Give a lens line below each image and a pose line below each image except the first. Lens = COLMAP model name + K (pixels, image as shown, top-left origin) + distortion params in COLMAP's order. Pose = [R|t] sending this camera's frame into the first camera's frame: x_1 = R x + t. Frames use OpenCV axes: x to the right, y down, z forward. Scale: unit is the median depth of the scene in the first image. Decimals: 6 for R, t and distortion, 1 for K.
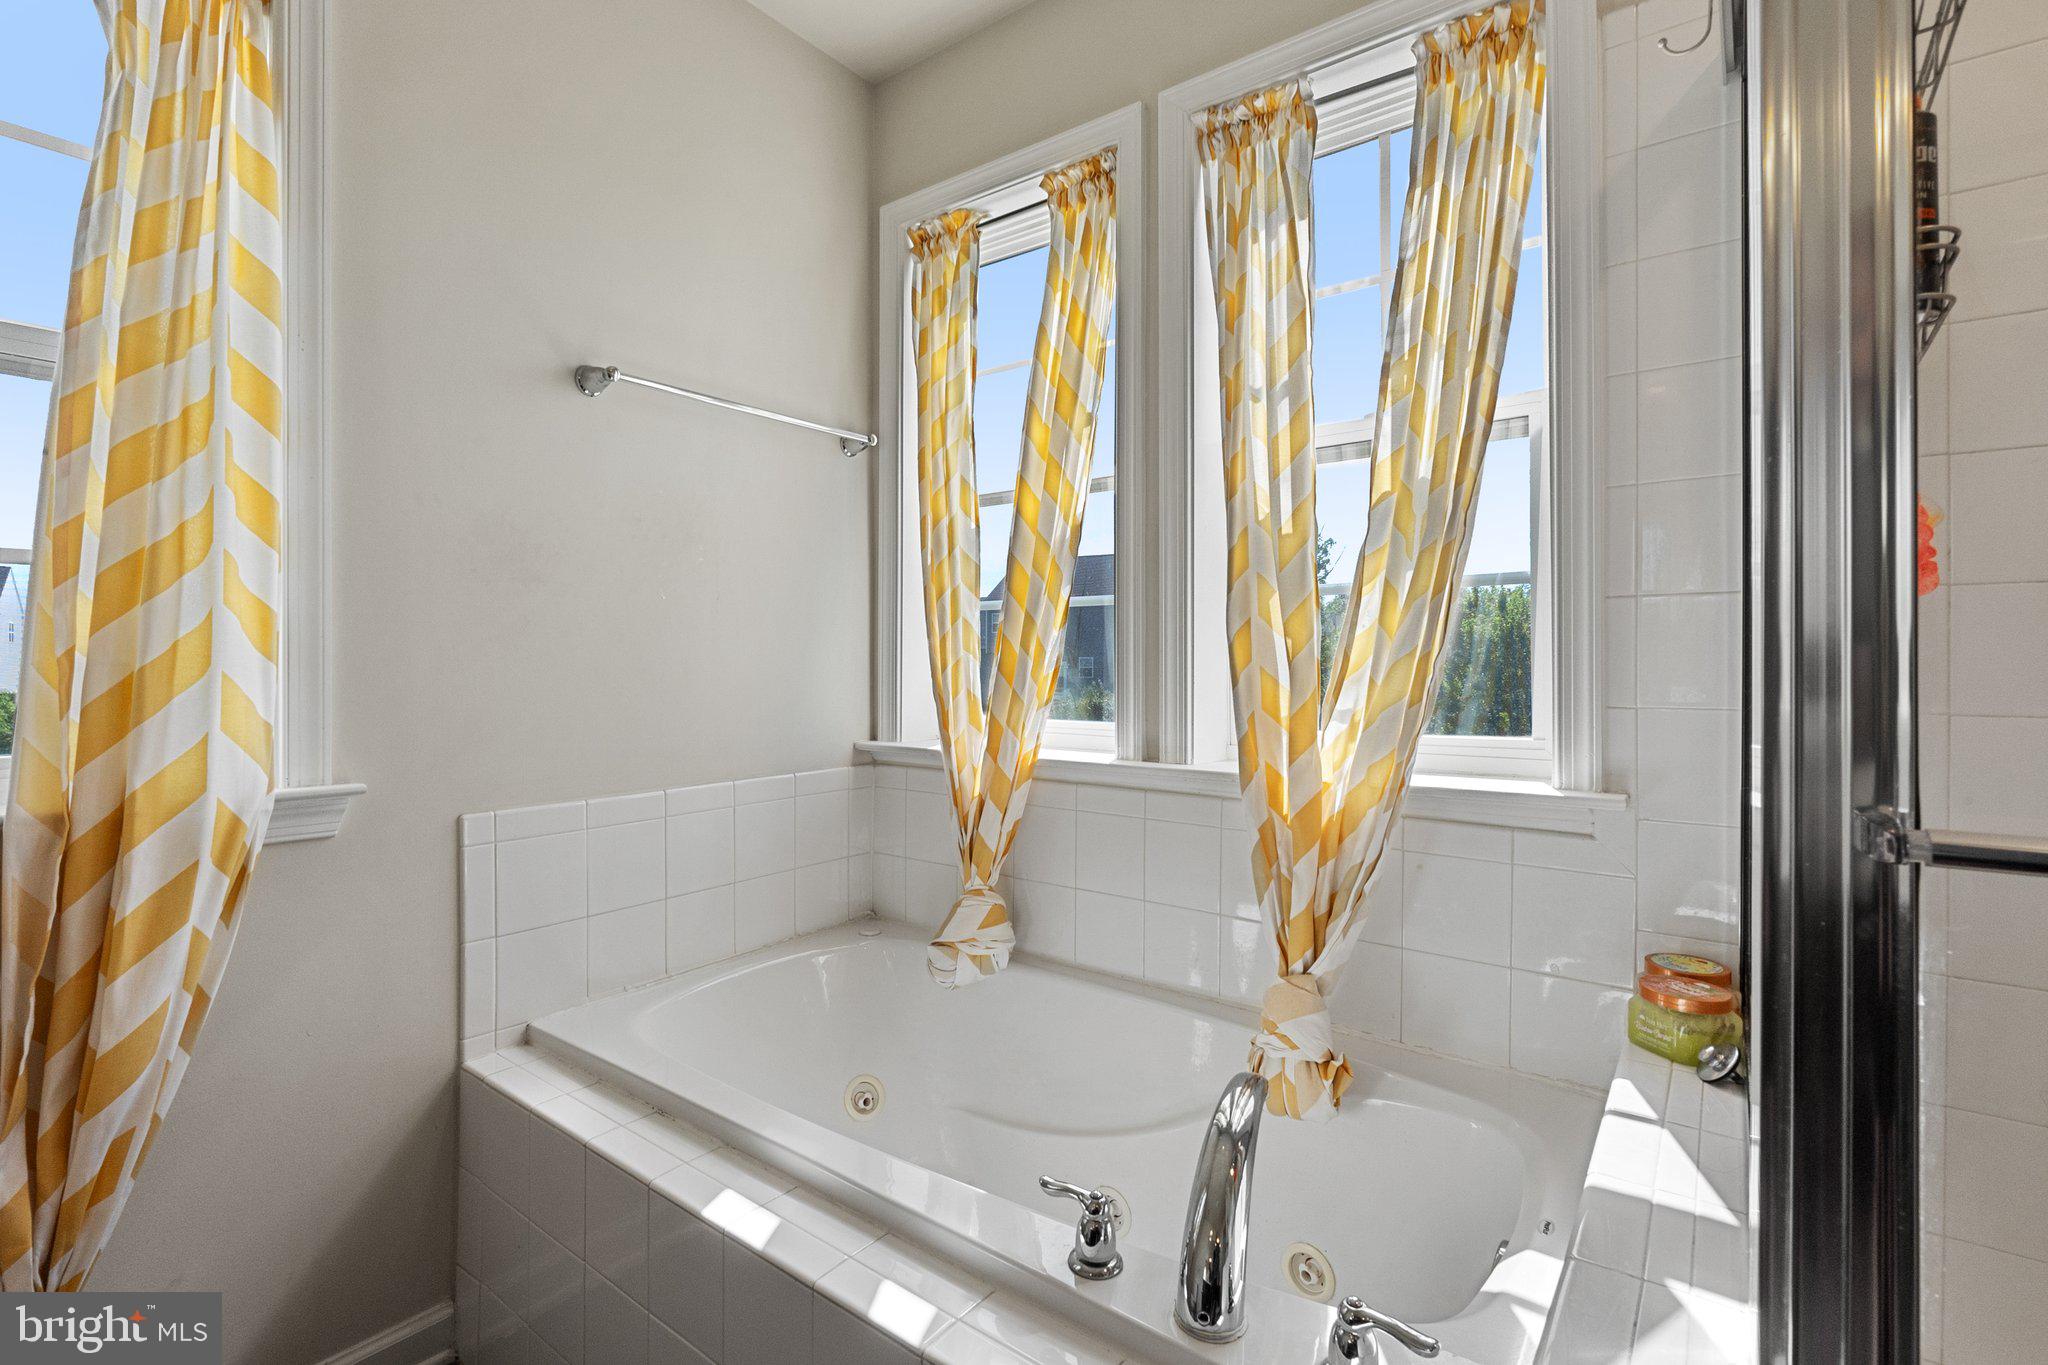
lens RADIAL K [[919.1, 0, 972.2], [0, 919.1, 664.0], [0, 0, 1]] dist [-0.000004, -0.000452]
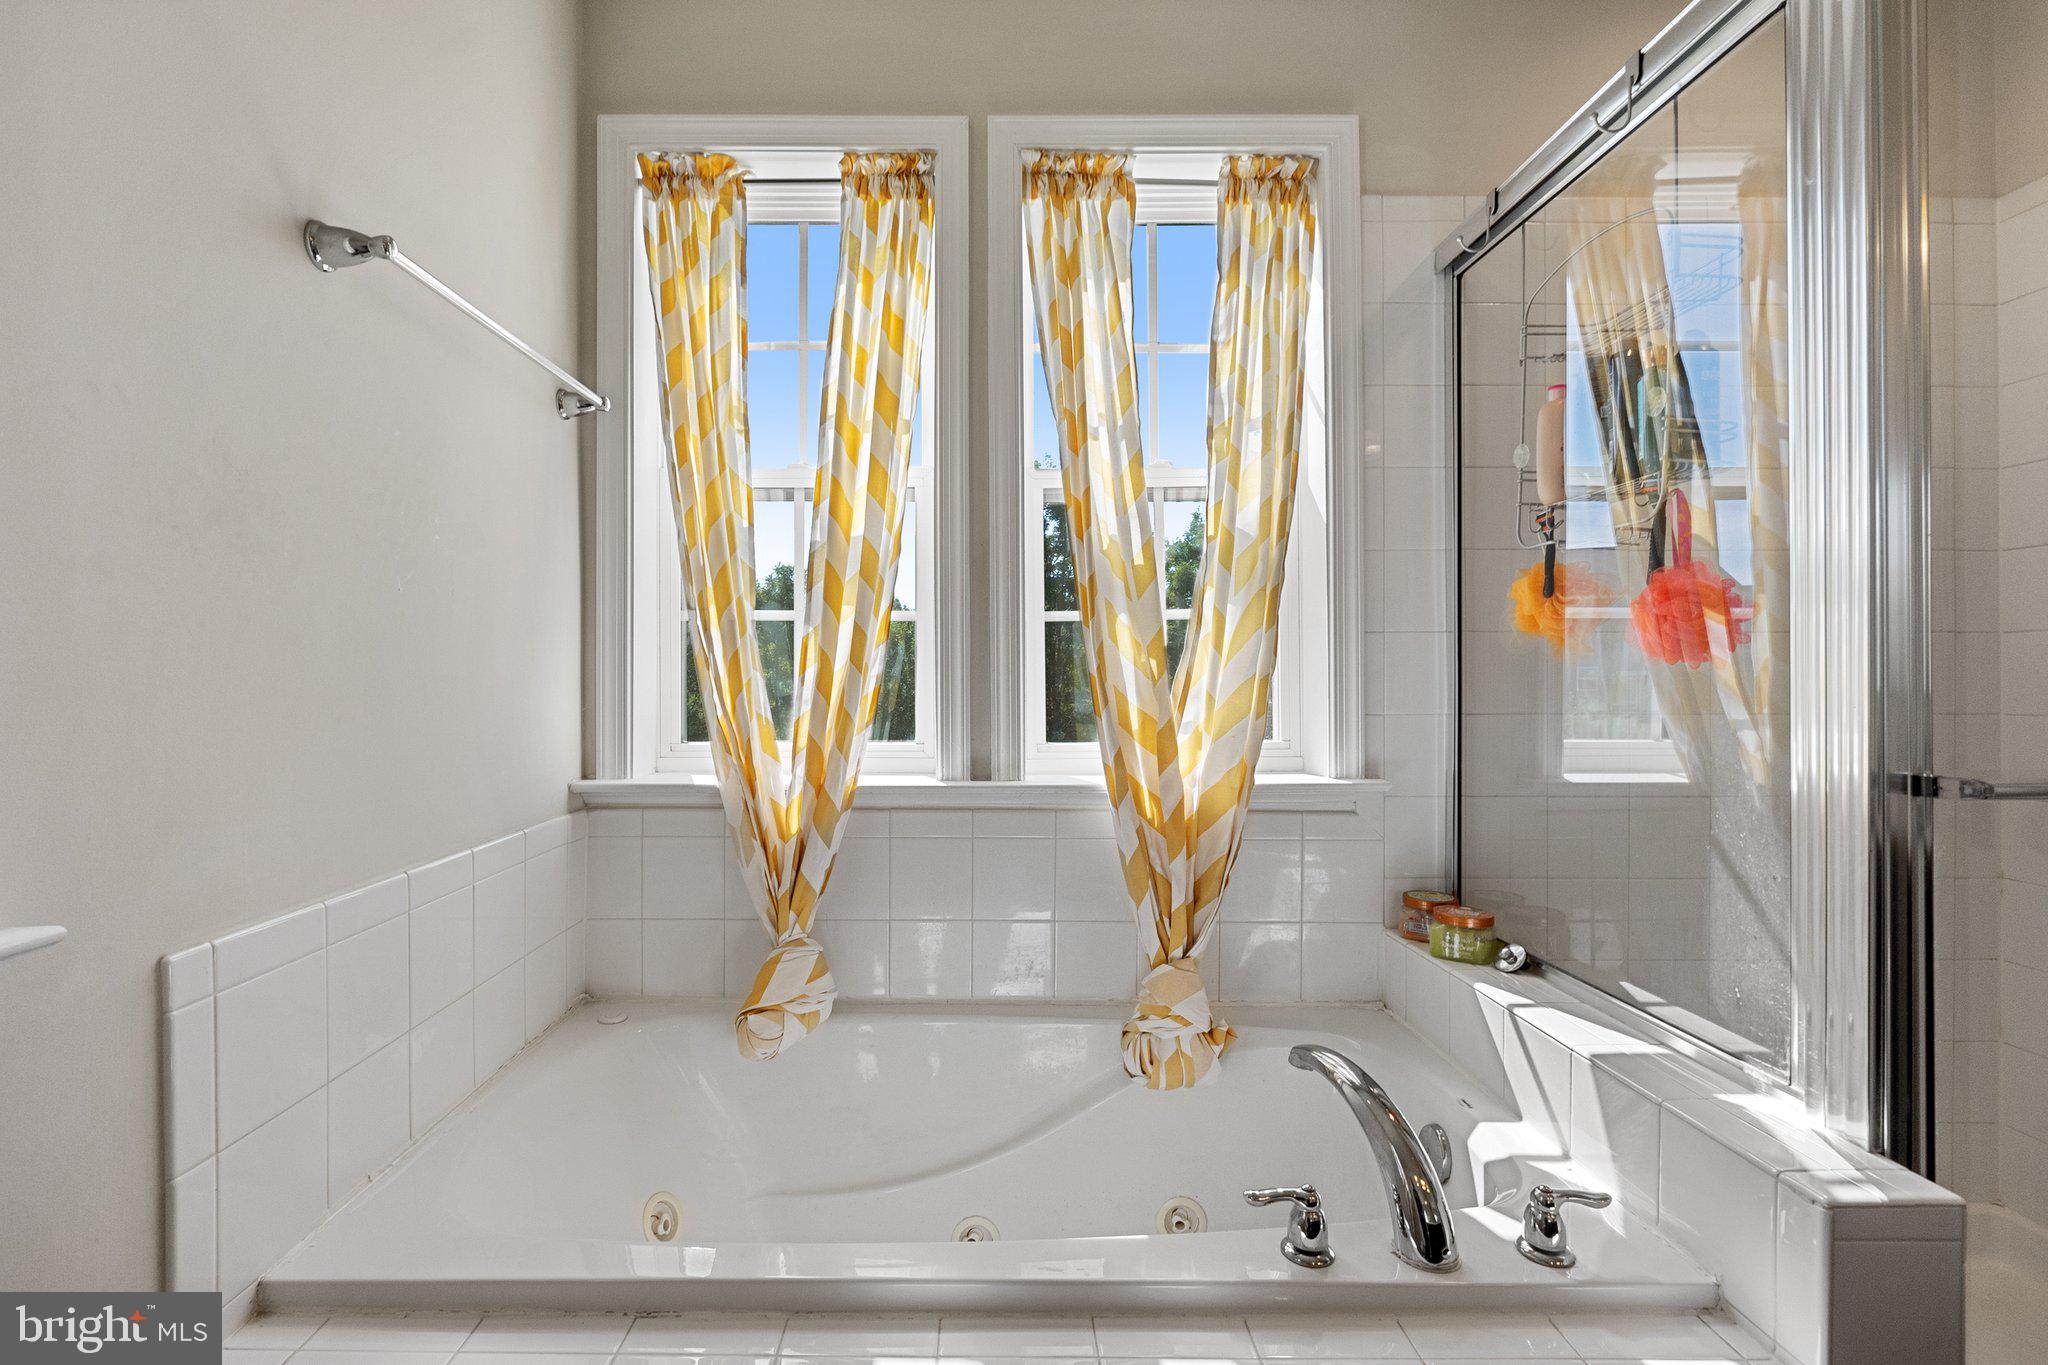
lens RADIAL K [[919.1, 0, 1020.7], [0, 919.1, 678.6], [0, 0, 1]] dist [-0.000004, -0.000452]
pose [[0.794889, -0.002413, 0.606751, -0.489332], [0.001981, 0.999997, 0.001382, -0.007546], [-0.606752, 0.000104, 0.794891, 0.228478]]
